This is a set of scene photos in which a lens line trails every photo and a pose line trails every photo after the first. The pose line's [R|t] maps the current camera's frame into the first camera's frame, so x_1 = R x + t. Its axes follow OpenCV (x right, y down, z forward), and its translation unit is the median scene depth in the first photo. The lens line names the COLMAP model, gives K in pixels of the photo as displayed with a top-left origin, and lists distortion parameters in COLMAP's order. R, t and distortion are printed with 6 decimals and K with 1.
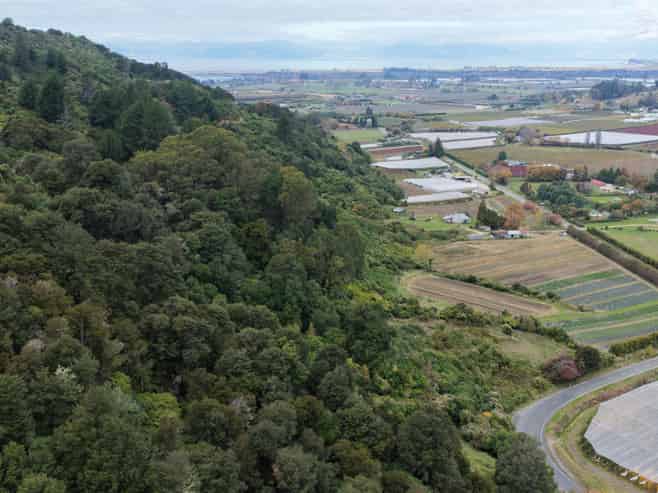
lens RADIAL K [[737.0, 0, 329.6], [0, 737.0, 247.1], [0, 0, 1]] dist [-0.001609, 0.000000]
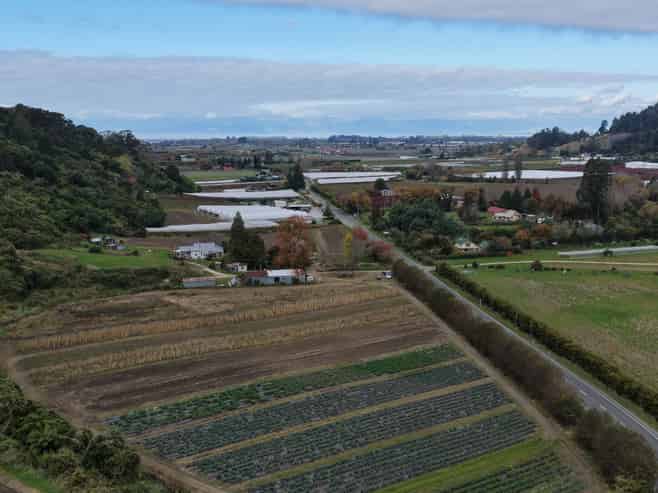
lens RADIAL K [[737.0, 0, 329.6], [0, 737.0, 245.0], [0, 0, 1]] dist [-0.001609, 0.000000]
pose [[0.998874, -0.008846, 0.046616, 0.244242], [0.013553, 0.994729, -0.101640, 0.011529], [-0.045471, 0.102157, 0.993729, 0.470667]]
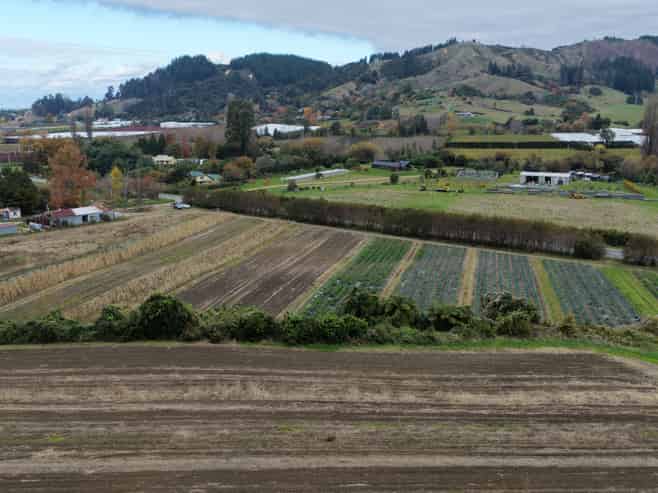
lens RADIAL K [[737.0, 0, 328.1], [0, 737.0, 248.8], [0, 0, 1]] dist [-0.001609, 0.000000]
pose [[0.736899, -0.135356, 0.662313, 0.067821], [0.177070, 0.984190, 0.004126, 0.022434], [-0.652400, 0.114236, 0.749216, 0.564584]]
